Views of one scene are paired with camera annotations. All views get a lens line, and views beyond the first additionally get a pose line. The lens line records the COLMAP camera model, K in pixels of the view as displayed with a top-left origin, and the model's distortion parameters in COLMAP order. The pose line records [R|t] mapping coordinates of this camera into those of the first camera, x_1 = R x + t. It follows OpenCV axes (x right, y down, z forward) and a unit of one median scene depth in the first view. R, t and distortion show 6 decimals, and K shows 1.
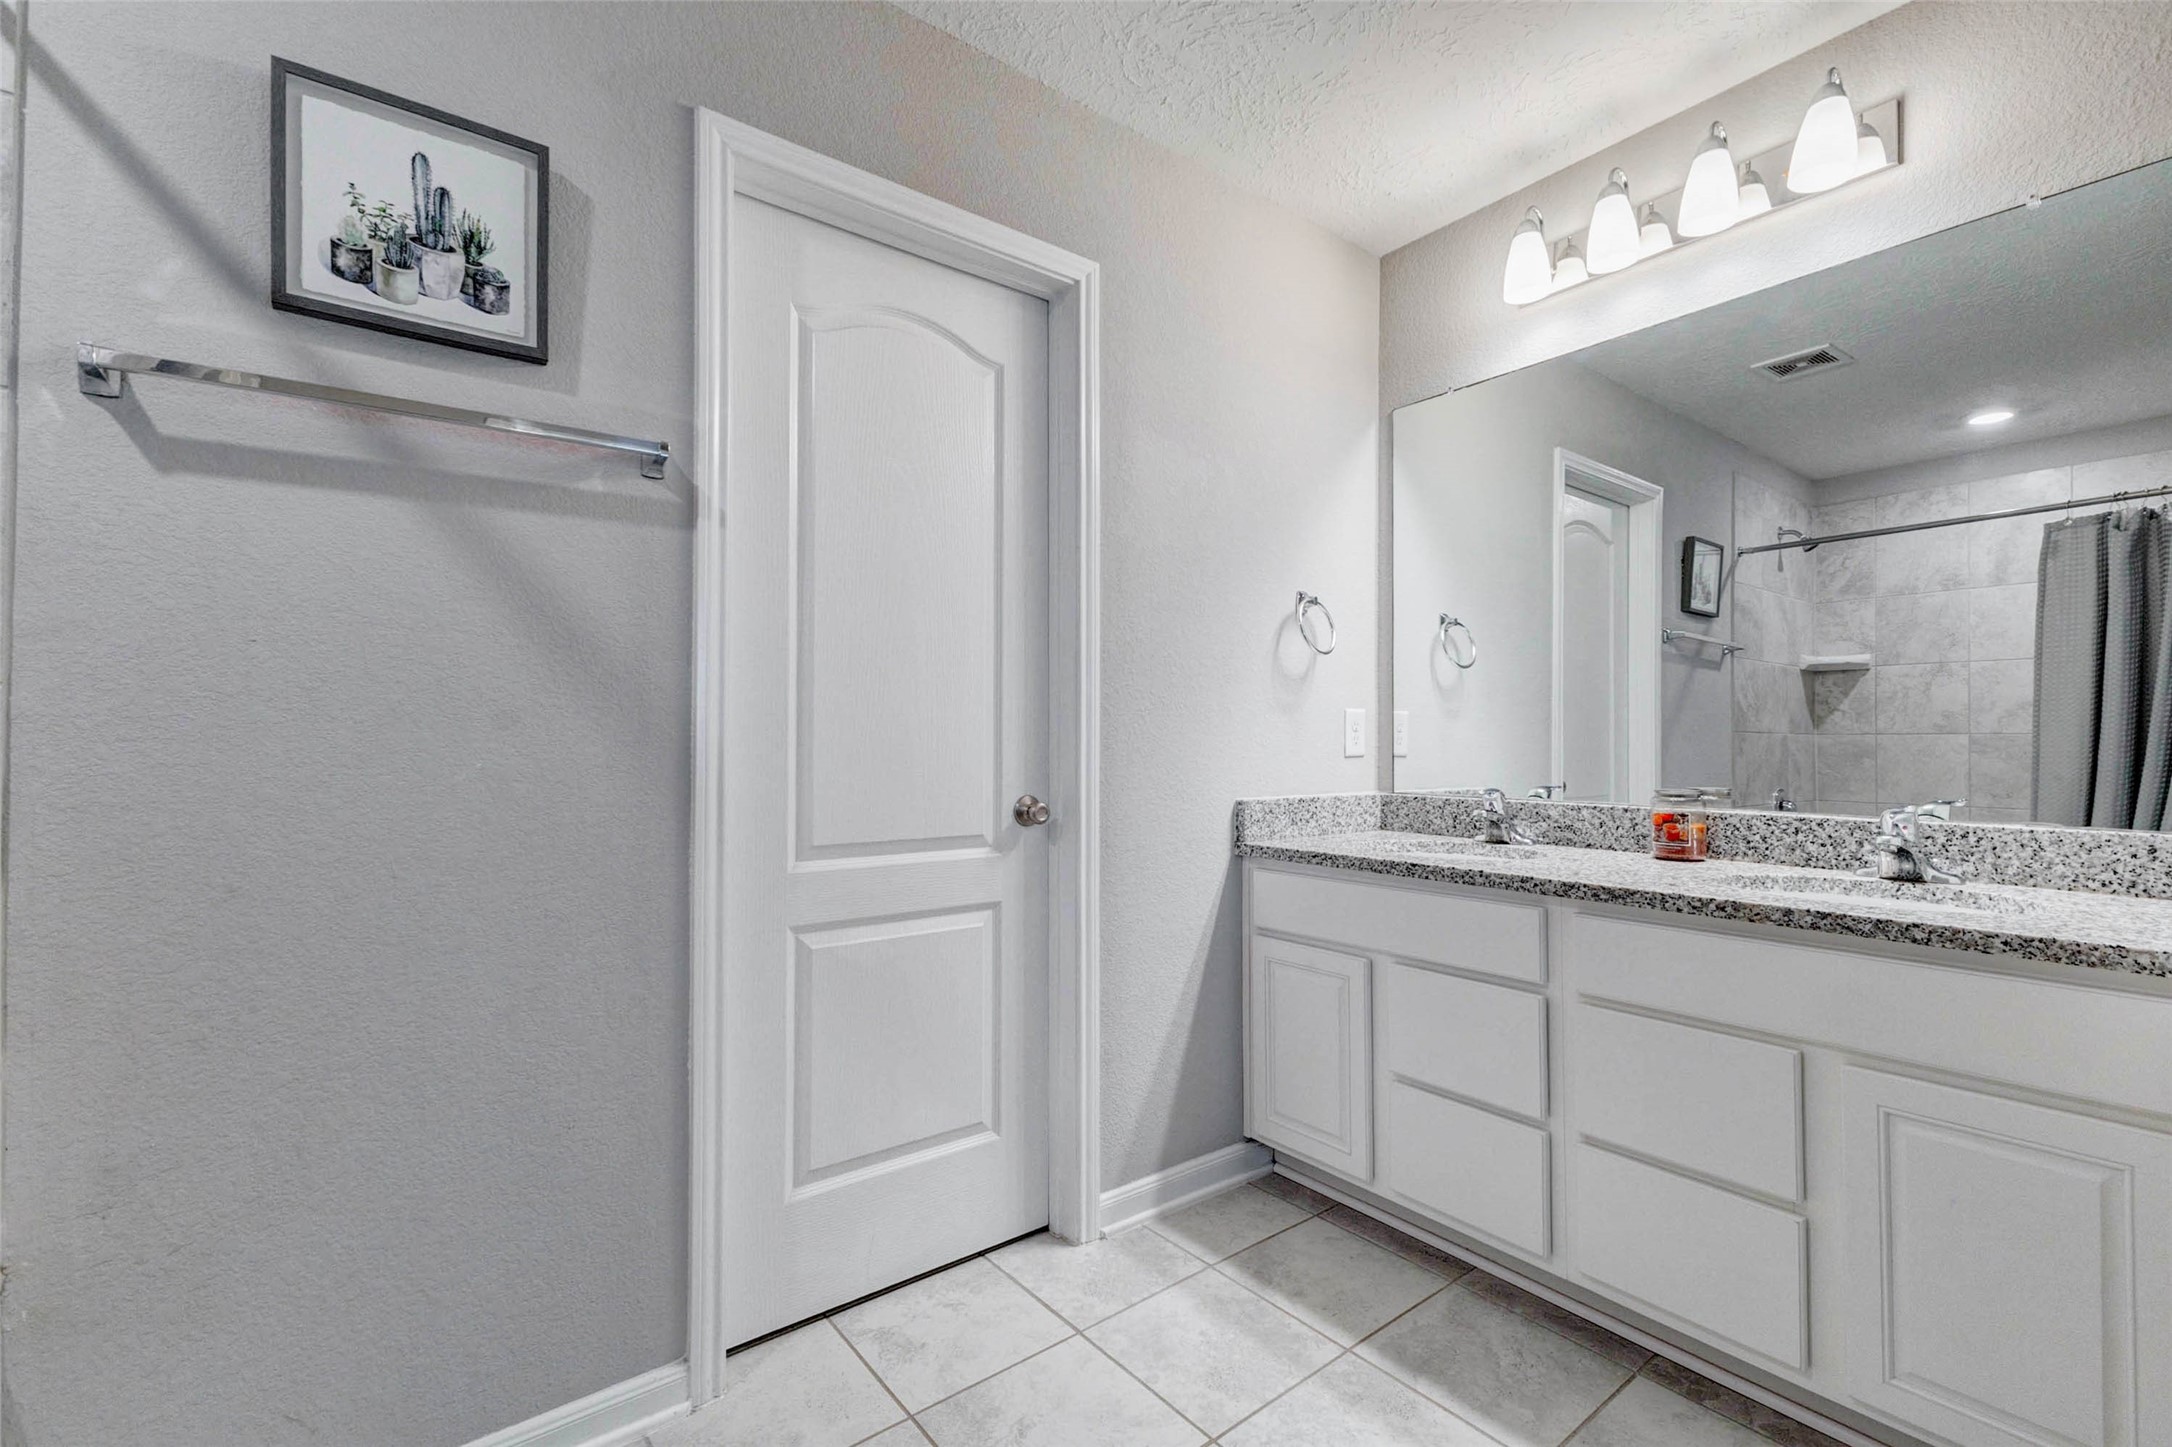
lens RADIAL K [[959.3, 0, 1080.7], [0, 959.3, 736.3], [0, 0, 1]] dist [0.014847, -0.003558]
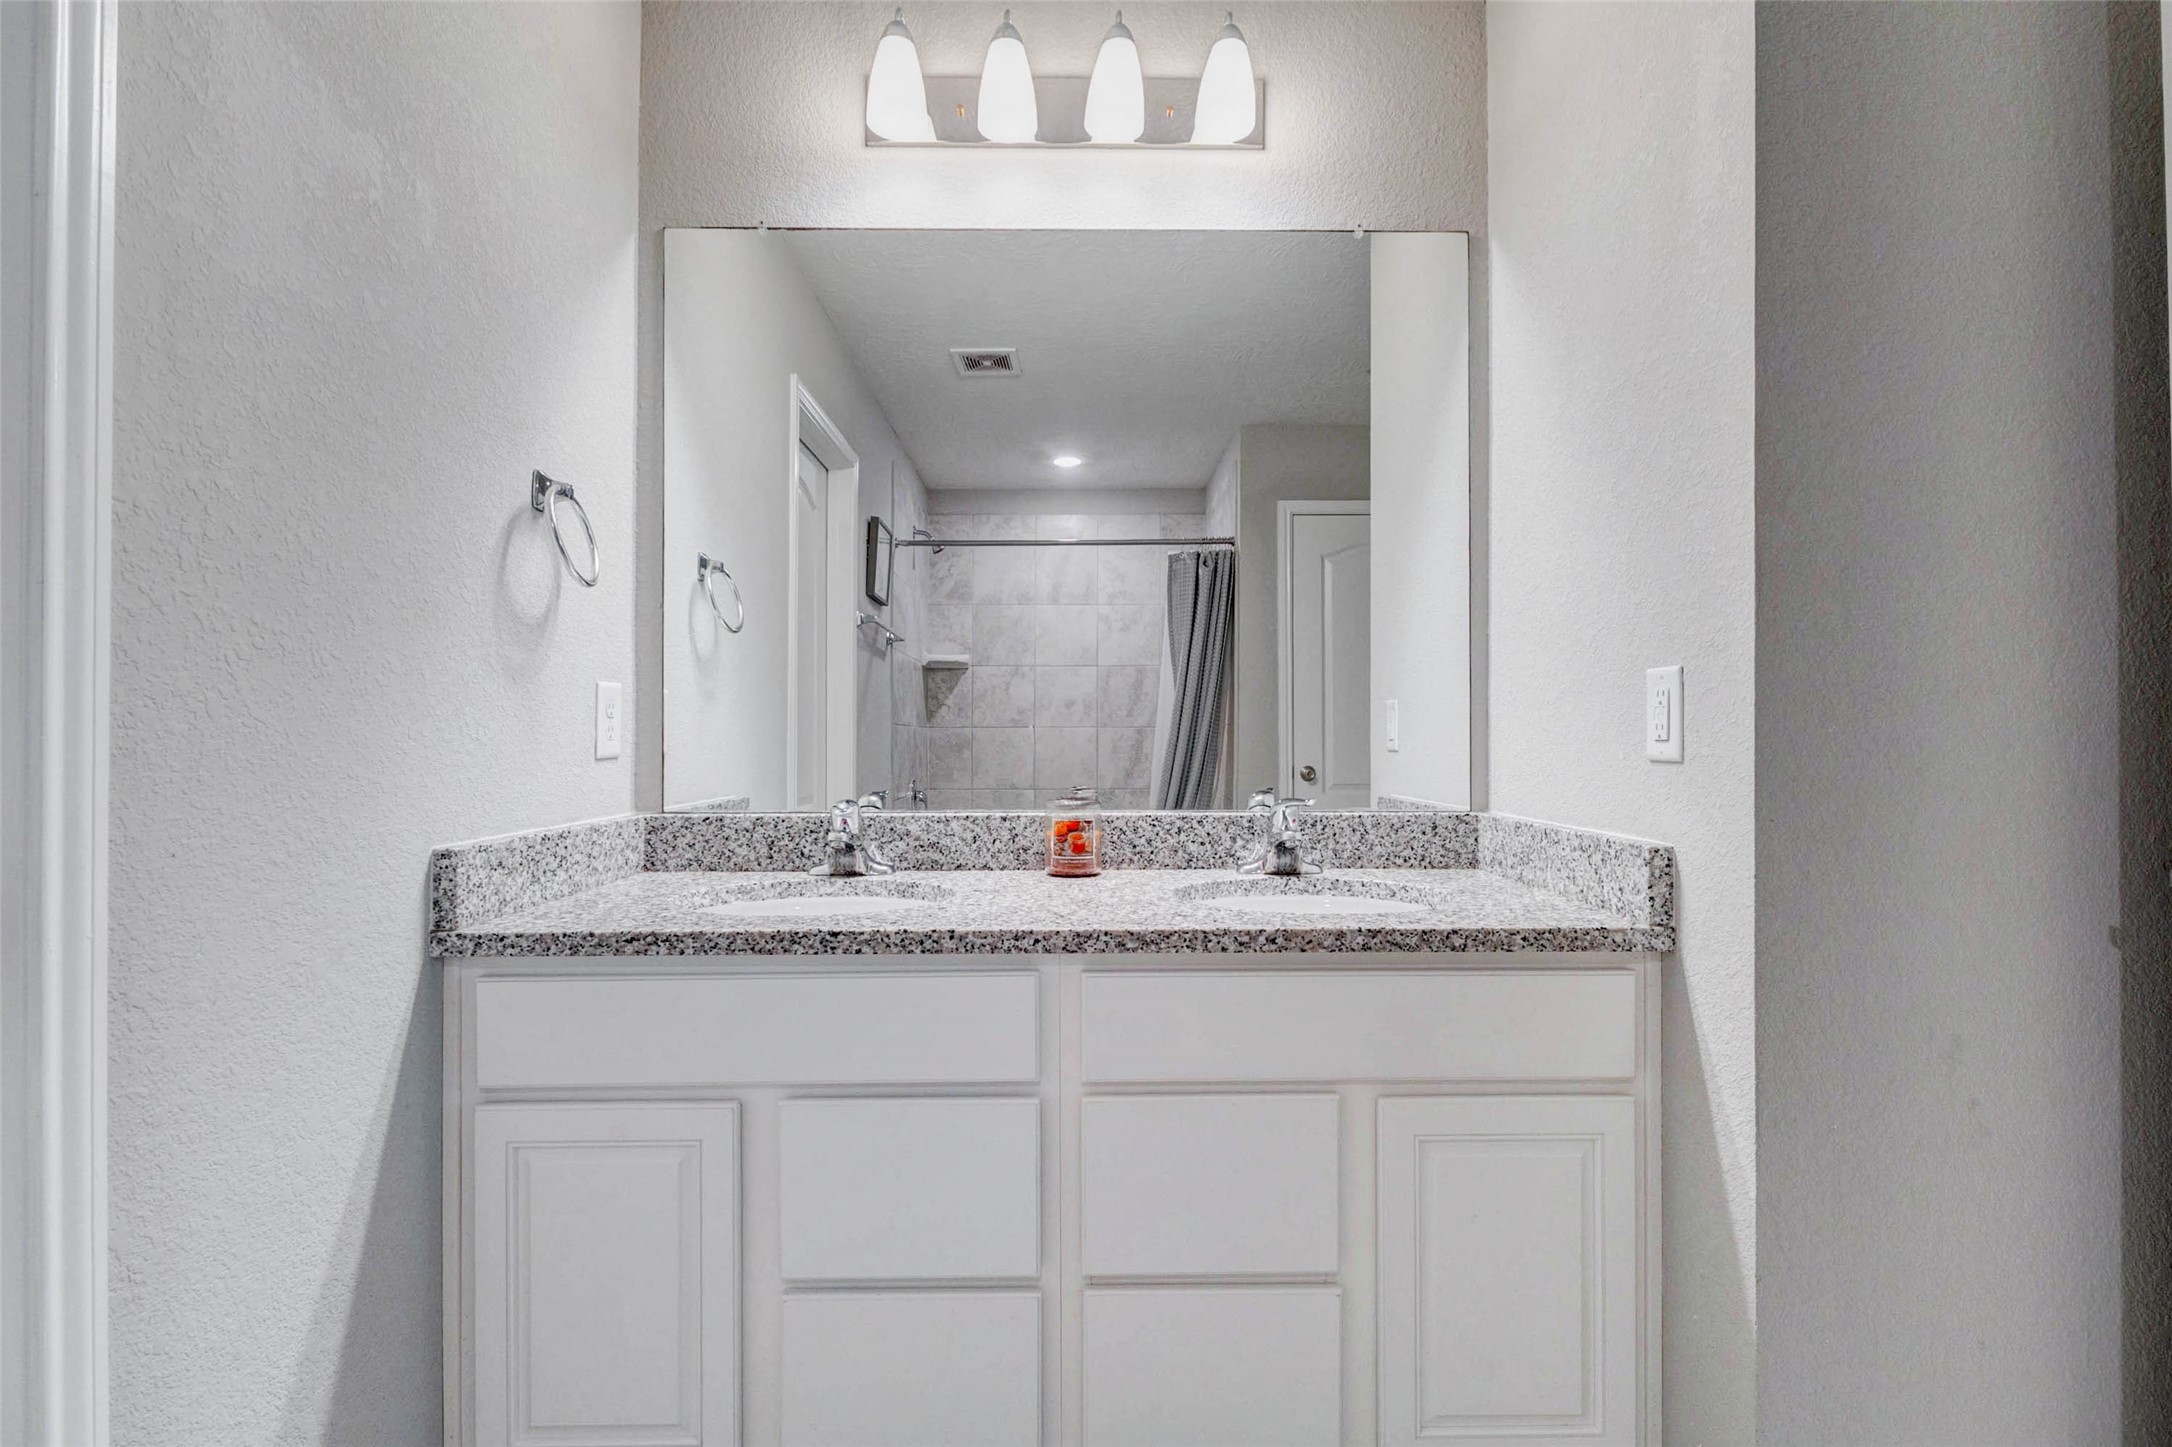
lens RADIAL K [[999.4, 0, 1071.6], [0, 999.4, 728.8], [0, 0, 1]] dist [0.002207, -0.000160]
pose [[0.586543, 0.003336, 0.809911, -0.076783], [-0.002434, 0.999994, -0.002356, 0.003265], [-0.809915, -0.000590, 0.586548, 0.458712]]
